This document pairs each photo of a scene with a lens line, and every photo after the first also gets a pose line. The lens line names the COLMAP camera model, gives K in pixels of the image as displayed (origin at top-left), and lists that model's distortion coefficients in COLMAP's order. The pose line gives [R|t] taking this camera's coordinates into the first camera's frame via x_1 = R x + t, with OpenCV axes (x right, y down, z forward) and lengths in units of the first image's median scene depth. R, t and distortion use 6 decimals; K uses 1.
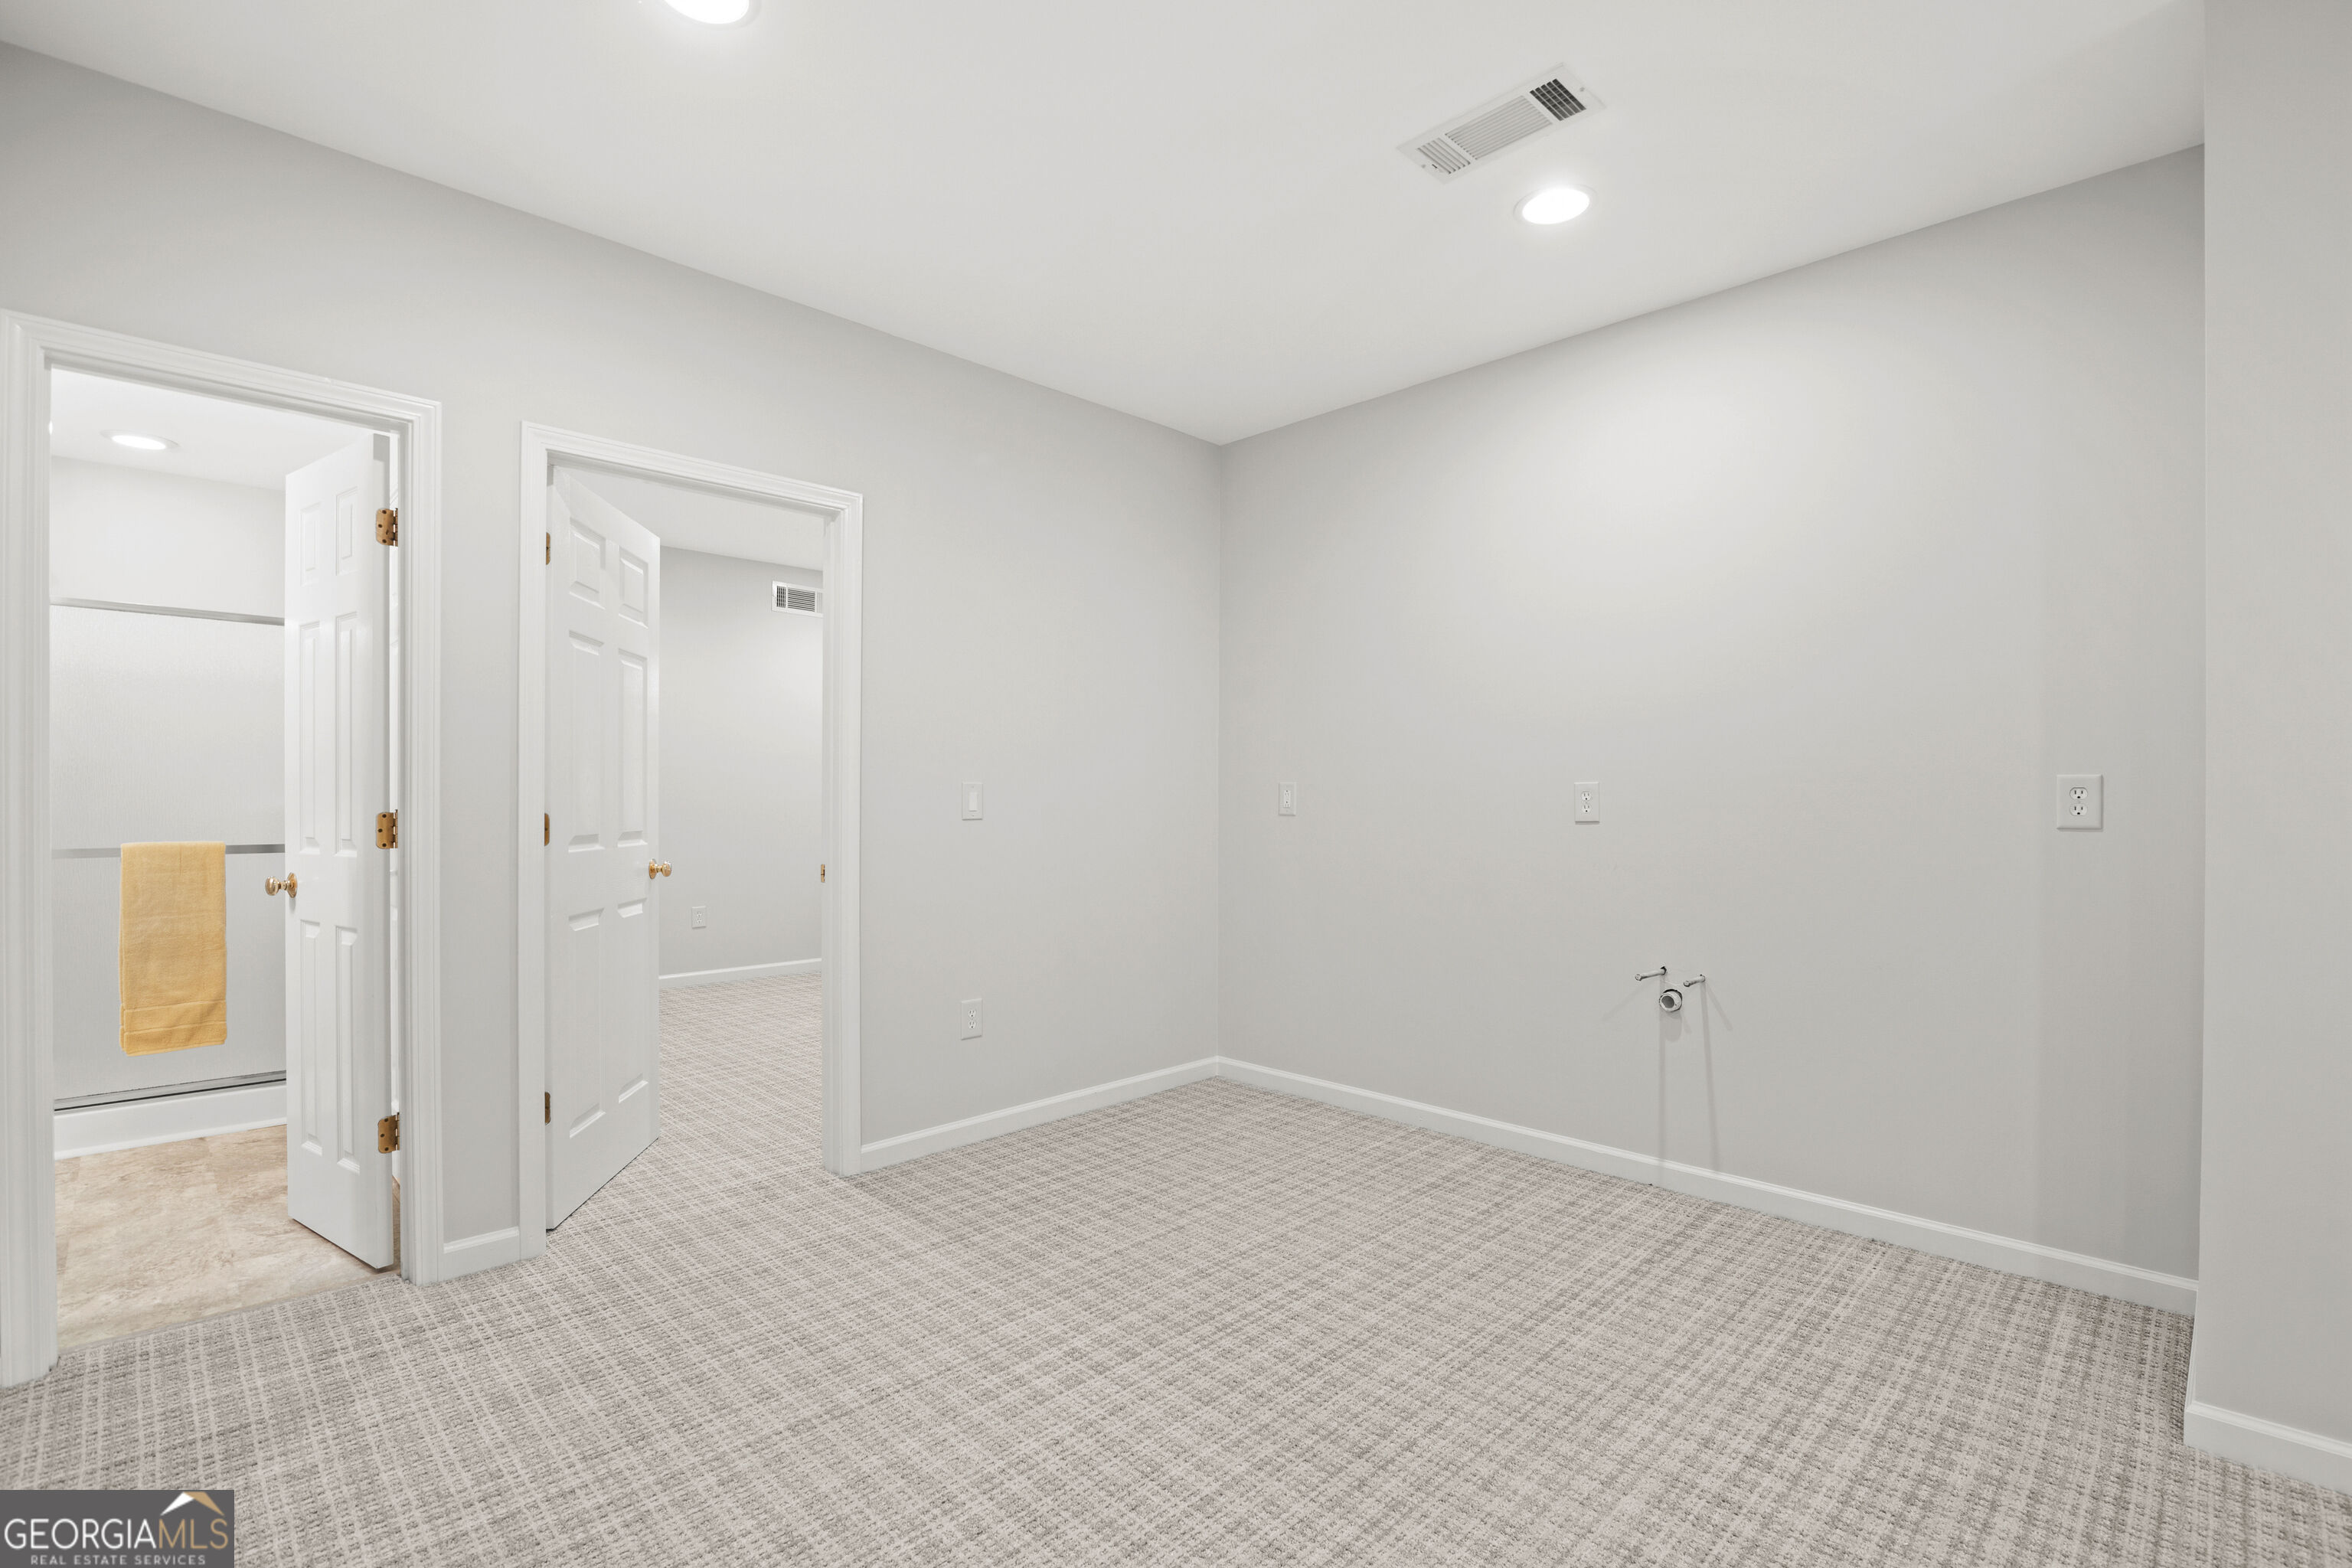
lens RADIAL K [[1078.3, 0, 1177.9], [0, 1078.3, 794.5], [0, 0, 1]] dist [-0.014274, -0.000003]
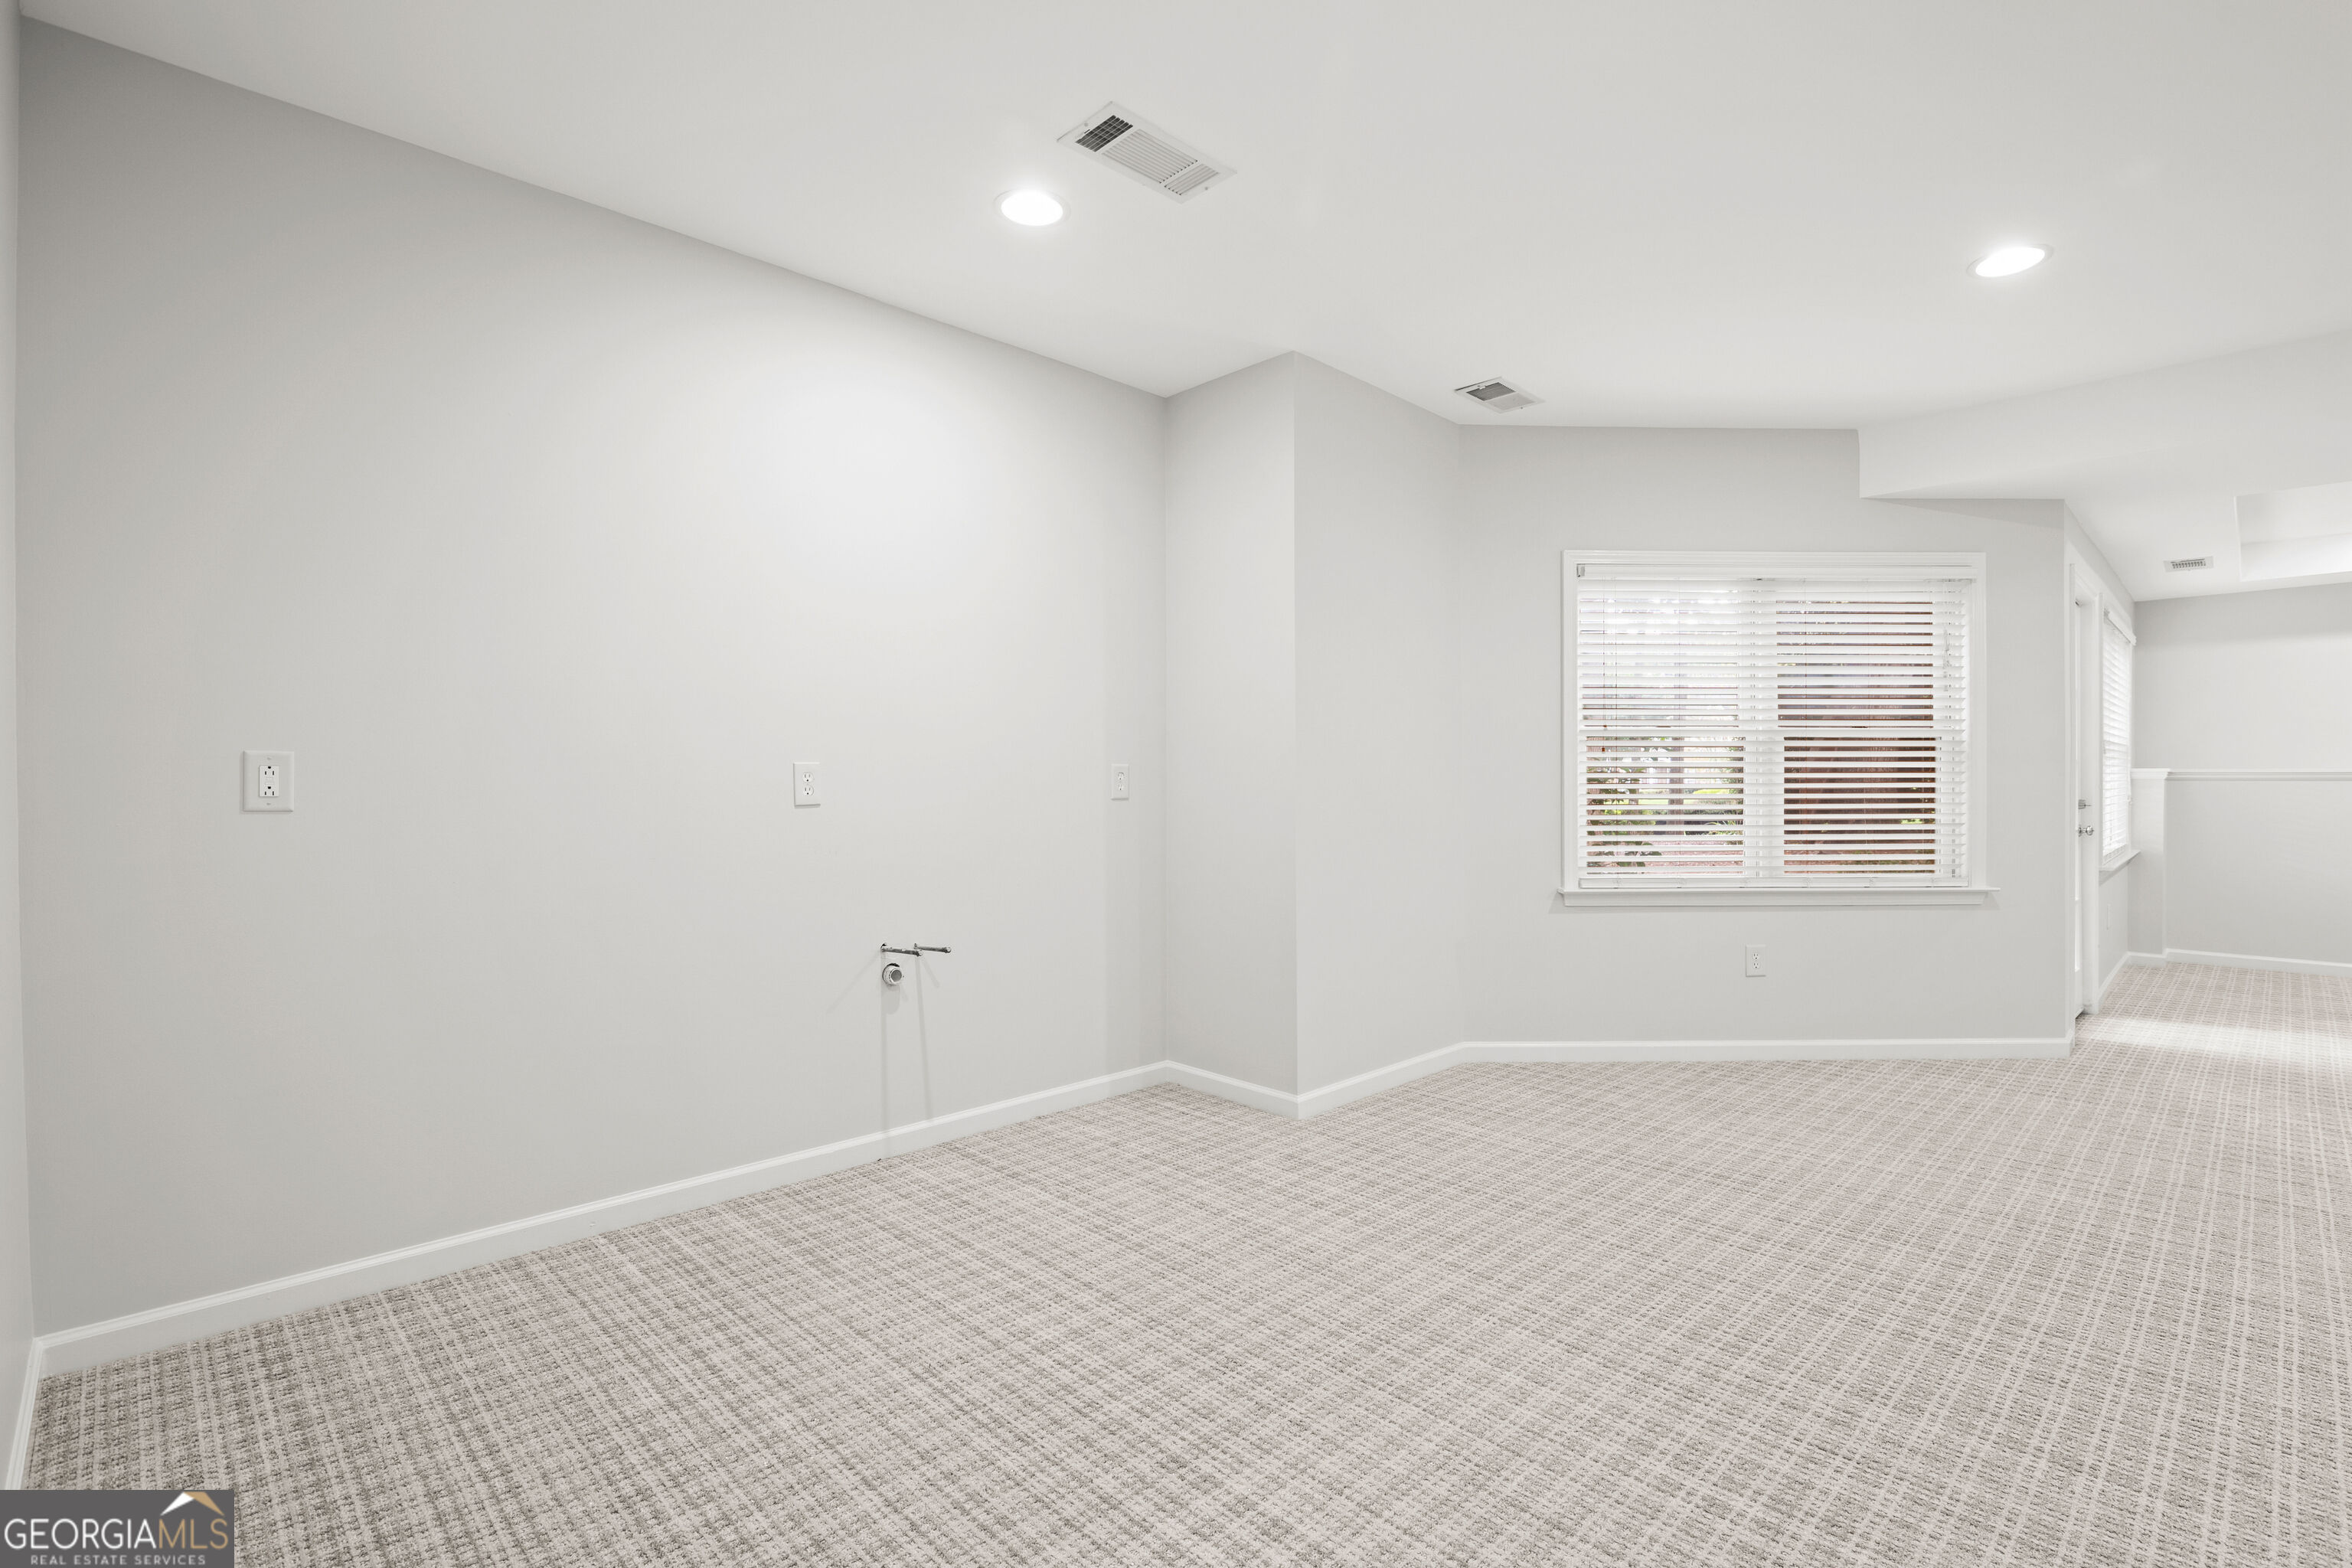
lens RADIAL K [[1078.3, 0, 1181.0], [0, 1078.3, 784.9], [0, 0, 1]] dist [-0.014274, -0.000003]
pose [[0.012728, 0.001405, 0.999918, -0.579938], [0.006360, 0.999979, -0.001486, 0.012087], [-0.999899, 0.006379, 0.012719, 0.709070]]
